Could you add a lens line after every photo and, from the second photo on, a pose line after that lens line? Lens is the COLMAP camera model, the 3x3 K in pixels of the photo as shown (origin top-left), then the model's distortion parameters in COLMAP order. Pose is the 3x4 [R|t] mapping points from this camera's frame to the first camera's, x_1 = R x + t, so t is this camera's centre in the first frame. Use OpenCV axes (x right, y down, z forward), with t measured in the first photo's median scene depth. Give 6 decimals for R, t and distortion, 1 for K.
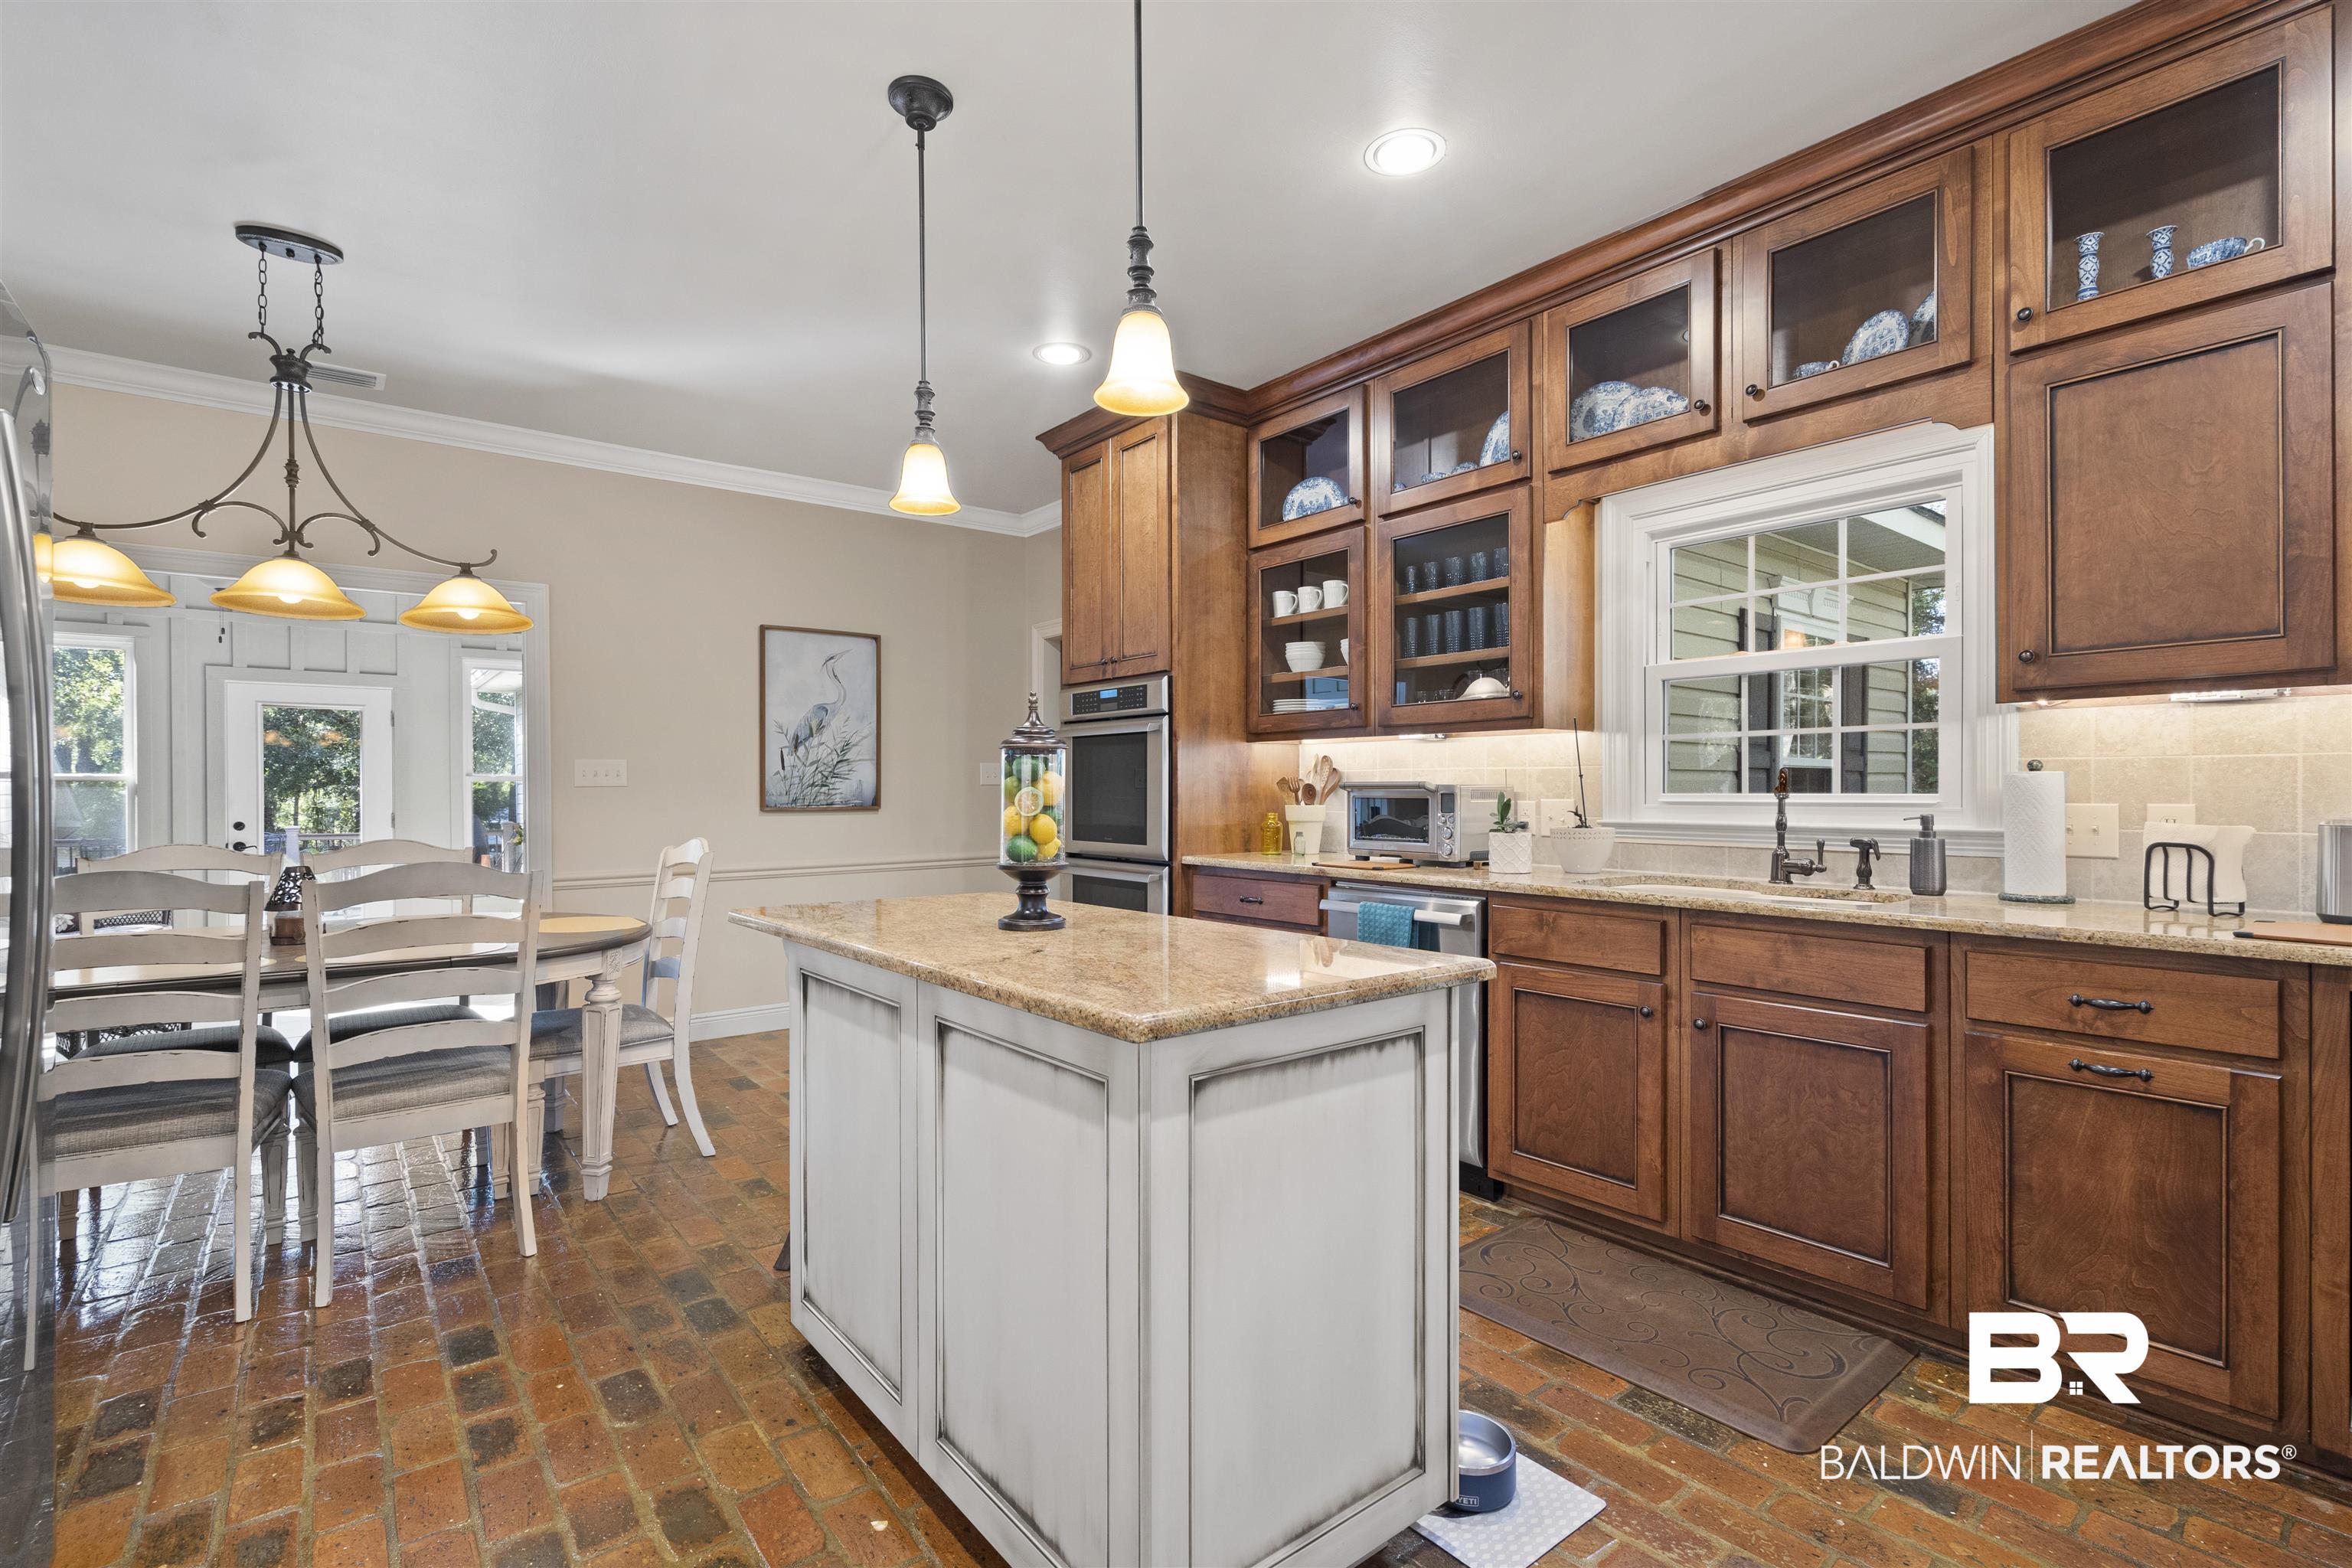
lens RADIAL K [[1069.8, 0, 1170.7], [0, 1069.8, 795.2], [0, 0, 1]] dist [-0.003371, 0.001208]
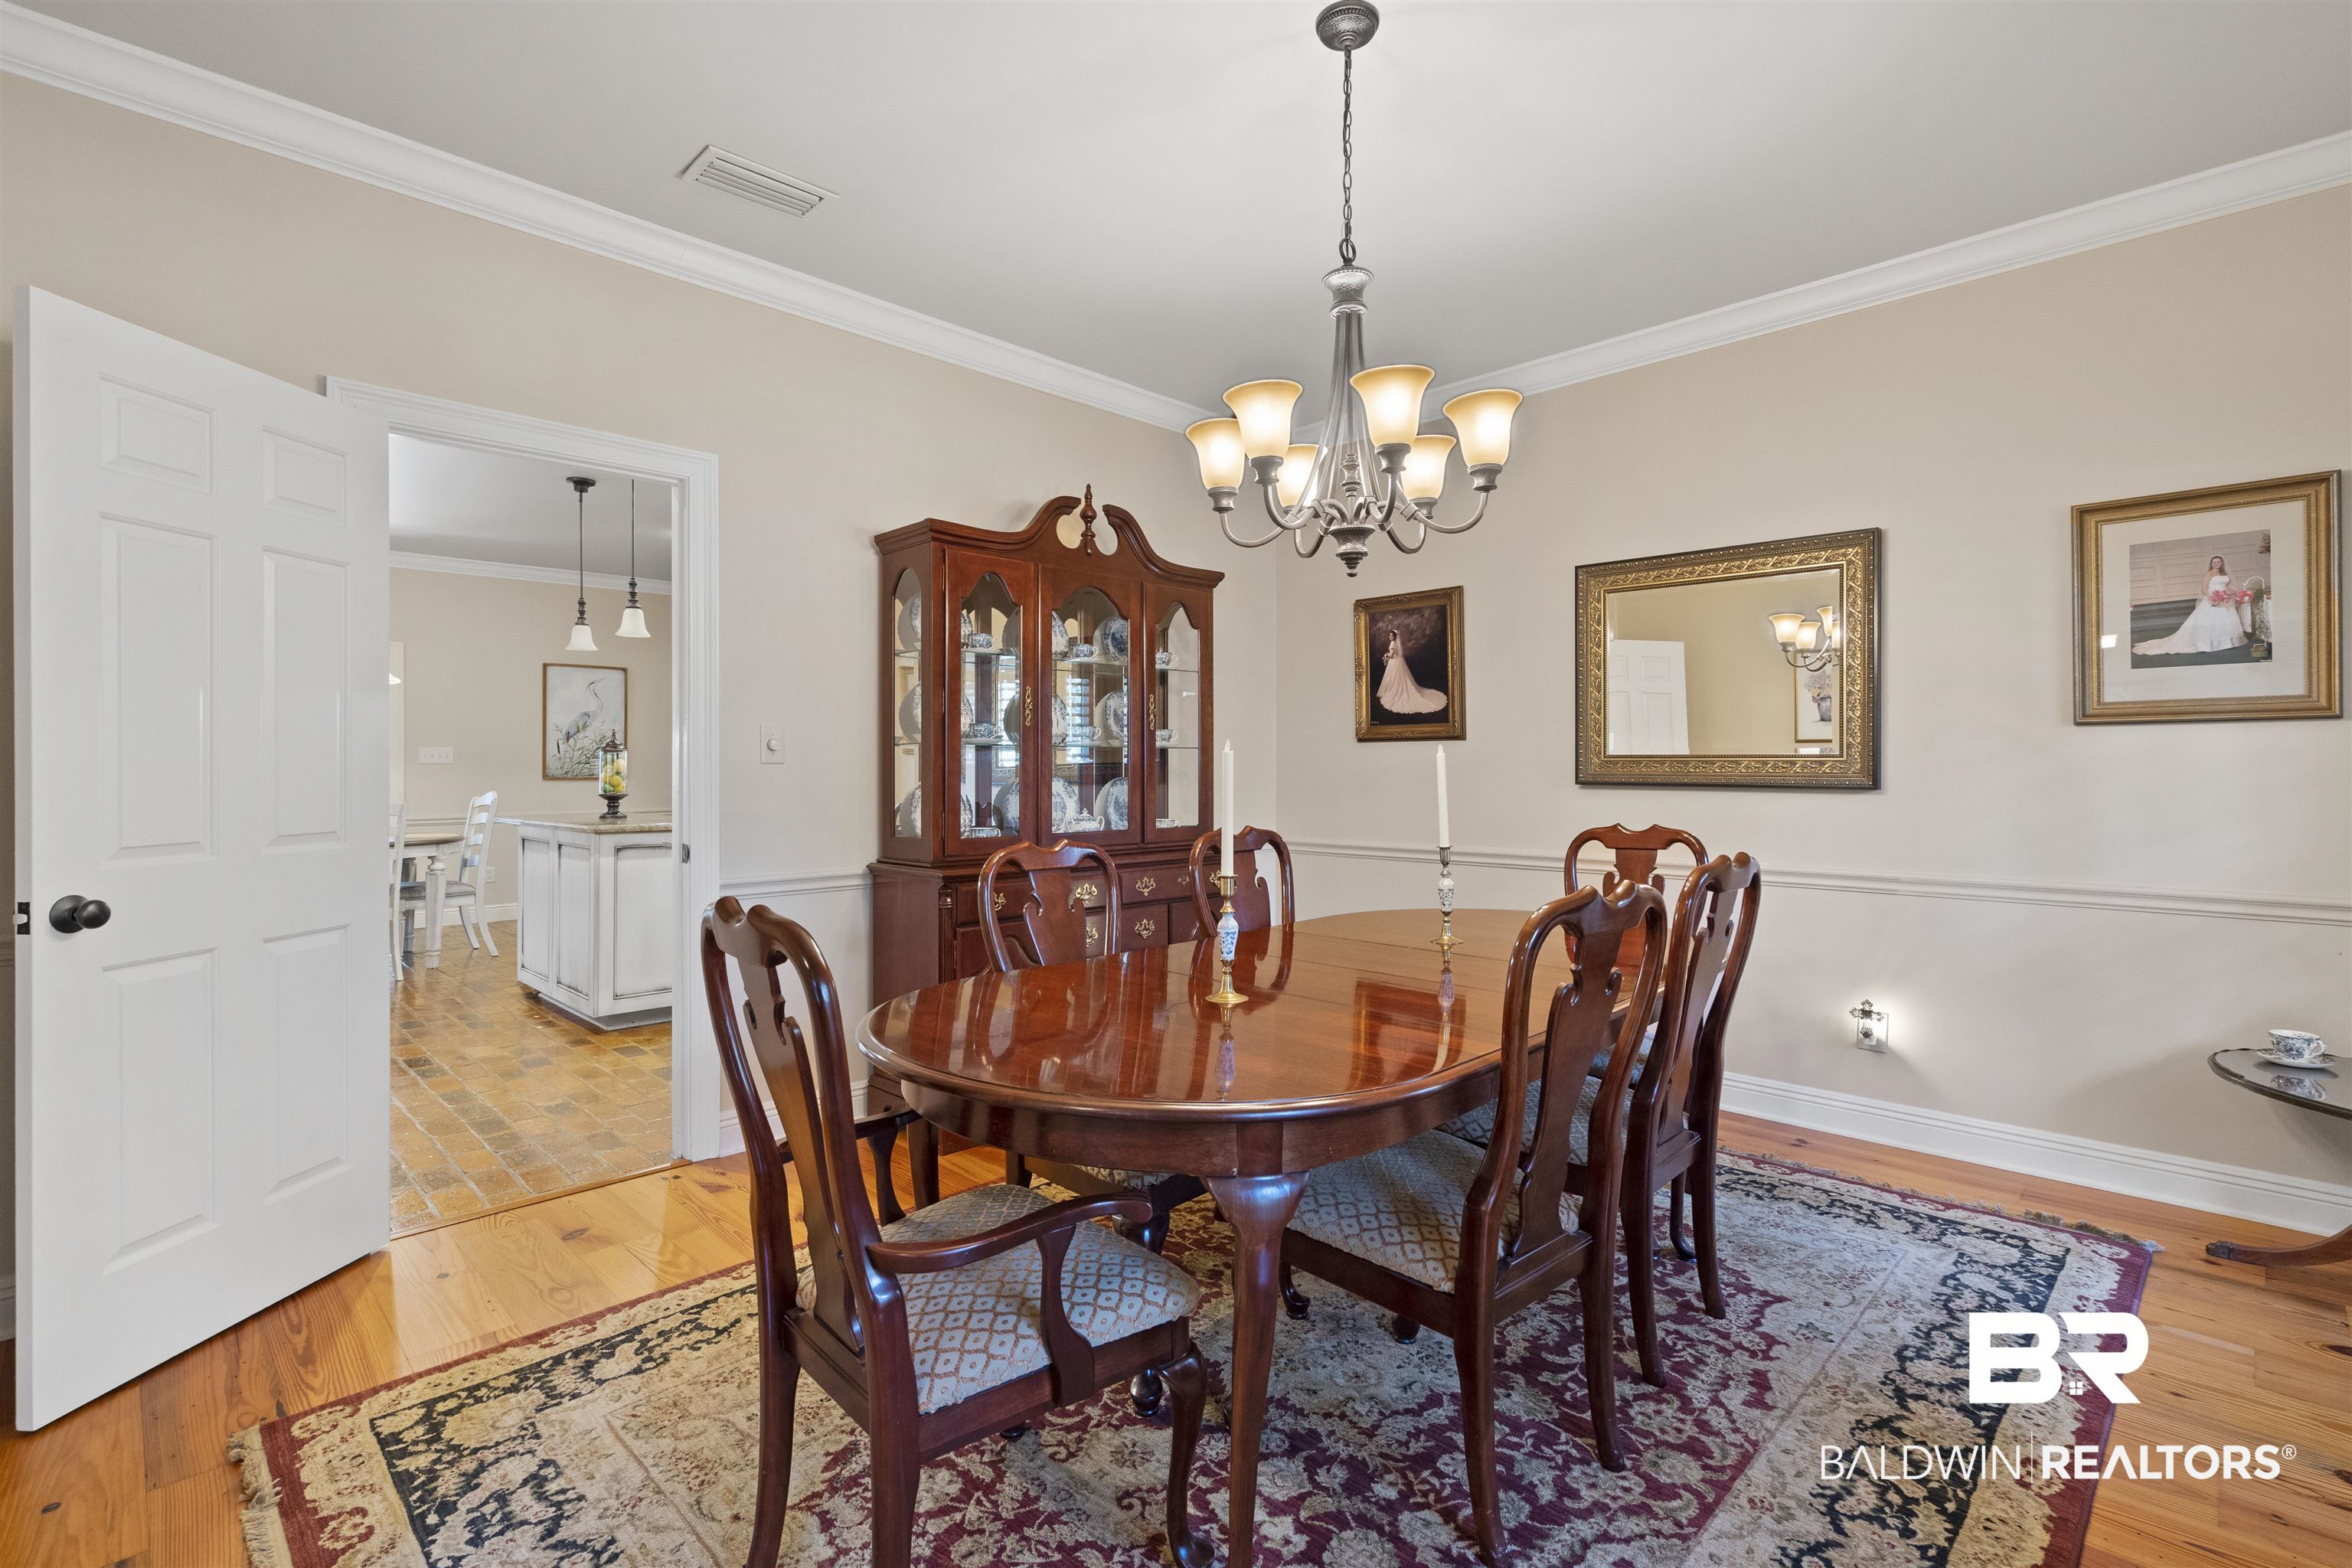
lens RADIAL K [[1069.8, 0, 1181.1], [0, 1069.8, 764.9], [0, 0, 1]] dist [-0.003371, 0.001208]
pose [[0.992418, 0.005389, 0.122794, 1.202839], [-0.004374, 0.999954, -0.008532, 0.009063], [-0.122835, 0.007930, 0.992395, -2.298846]]
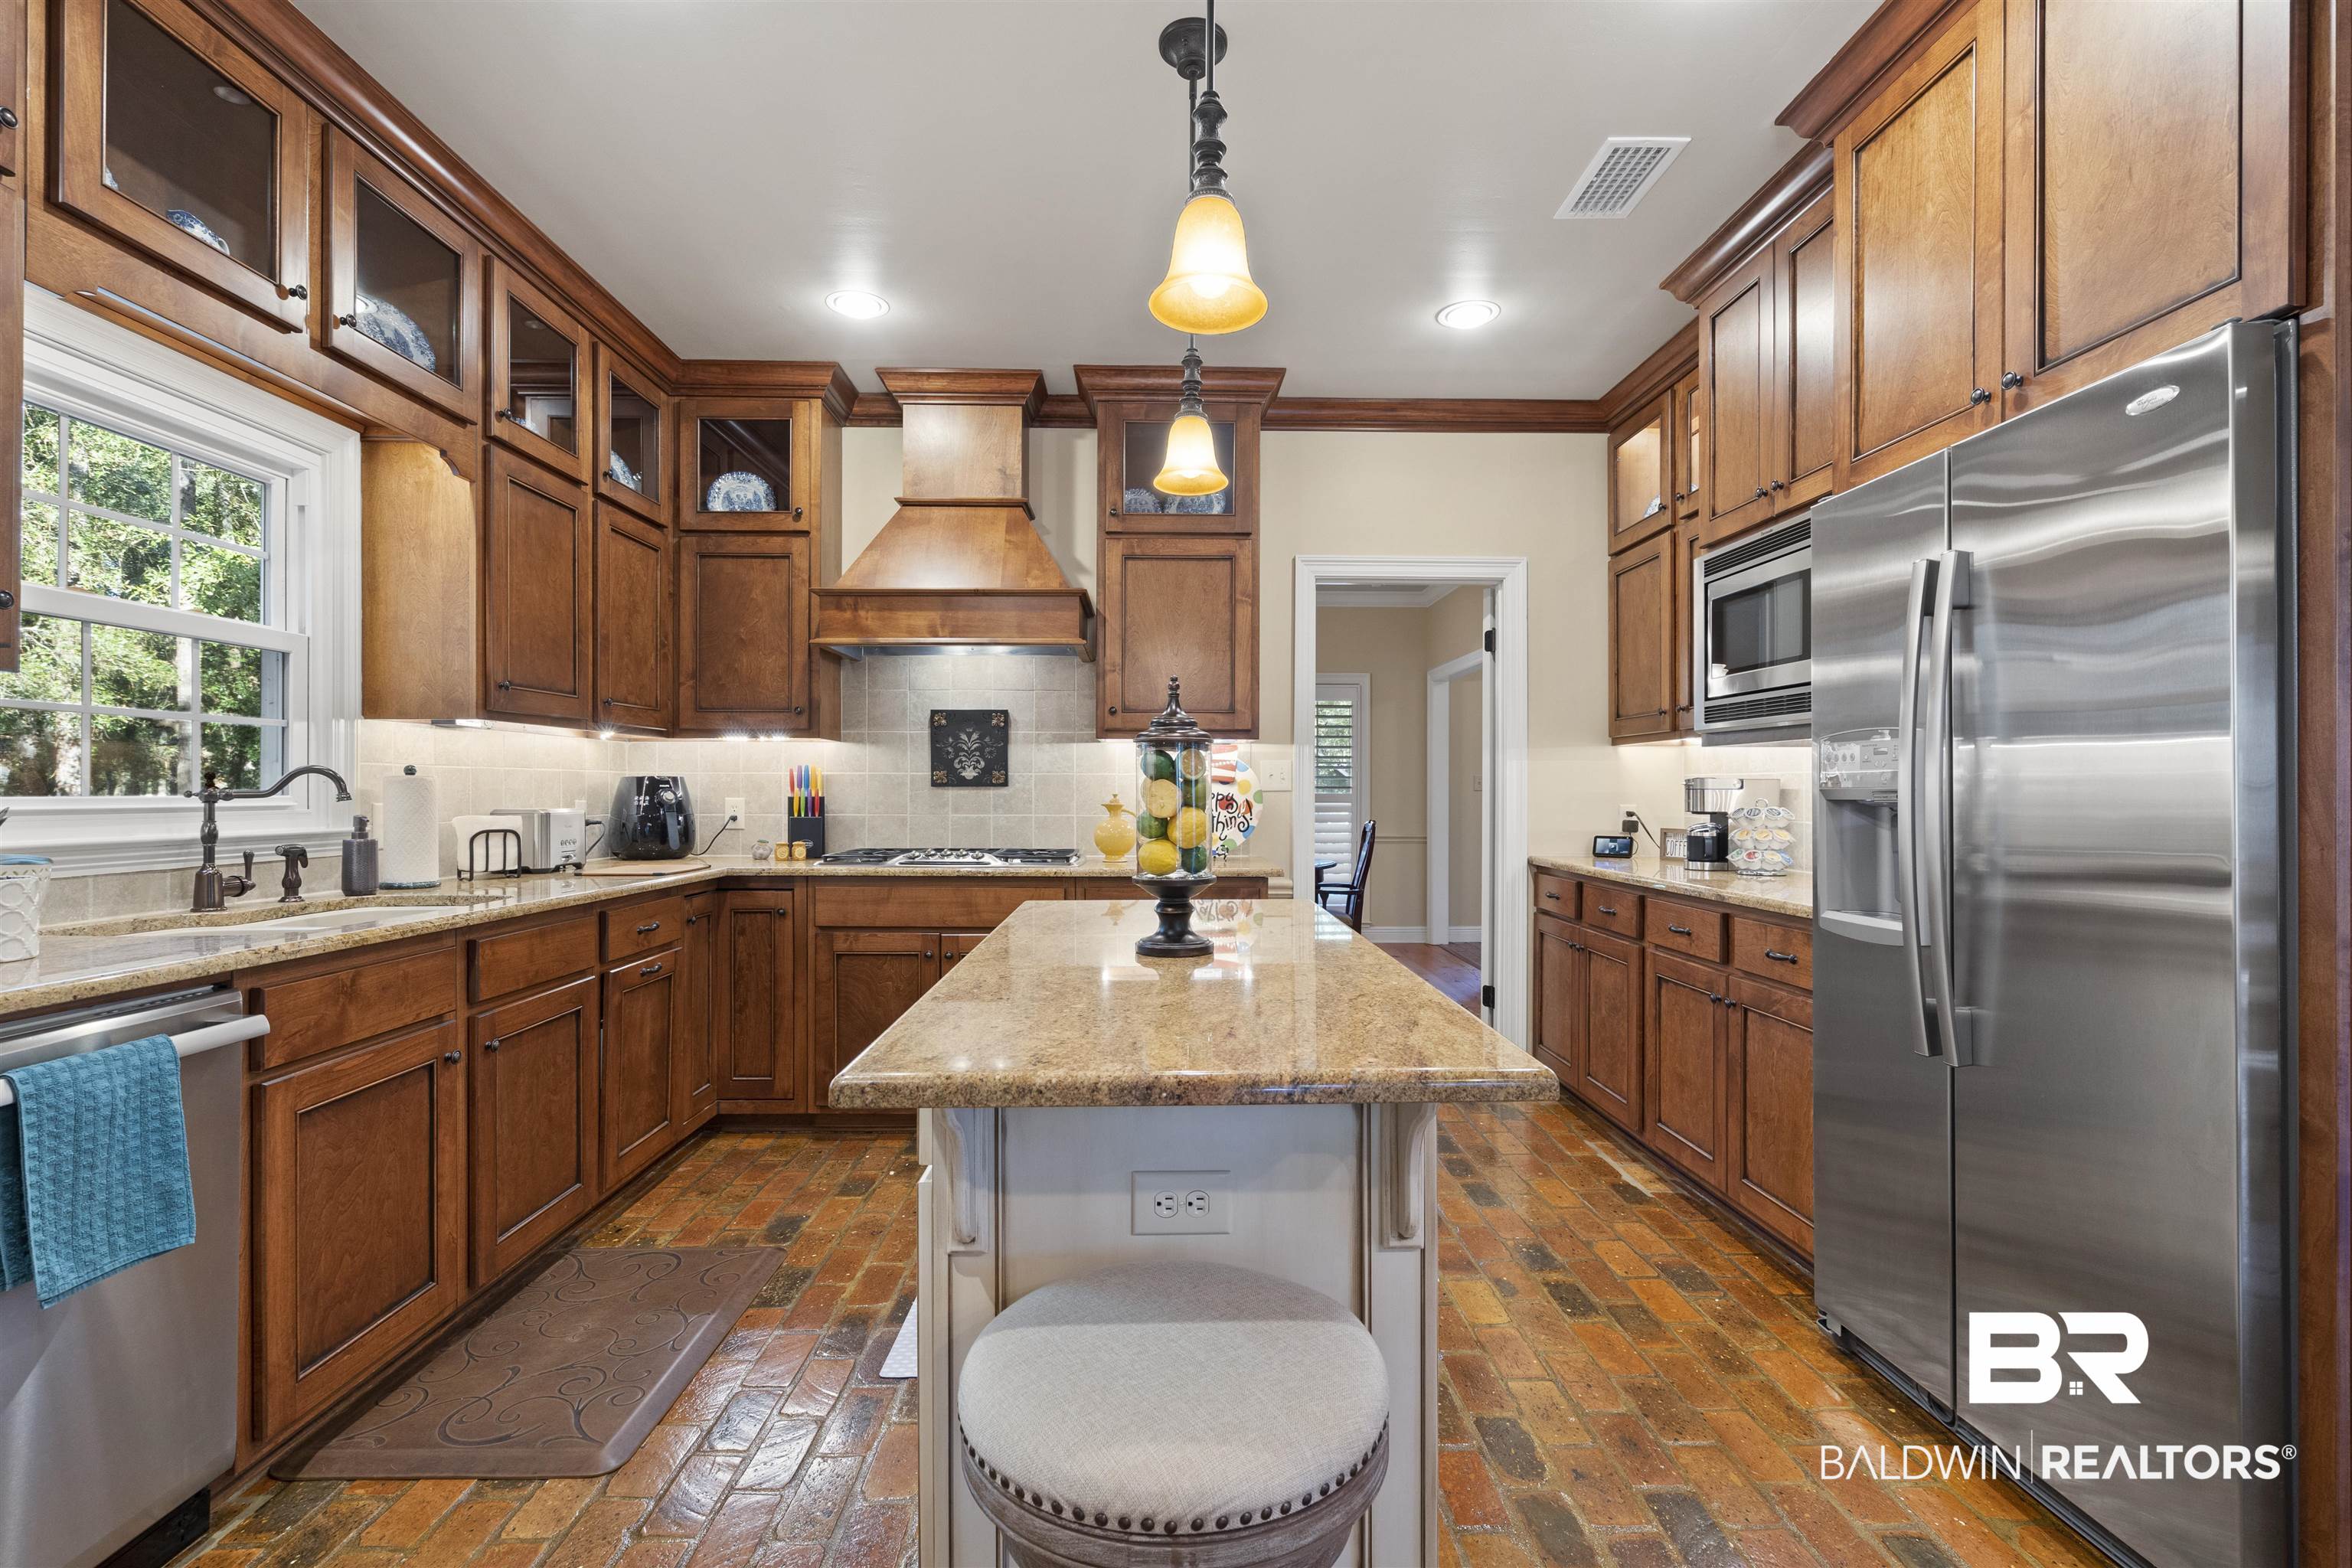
lens RADIAL K [[1069.8, 0, 1172.9], [0, 1069.8, 786.4], [0, 0, 1]] dist [-0.003371, 0.001208]
pose [[-0.799159, 0.004205, 0.601104, -0.455876], [0.003853, 0.999991, -0.001873, -0.004005], [-0.601107, 0.000819, -0.799168, 1.199748]]
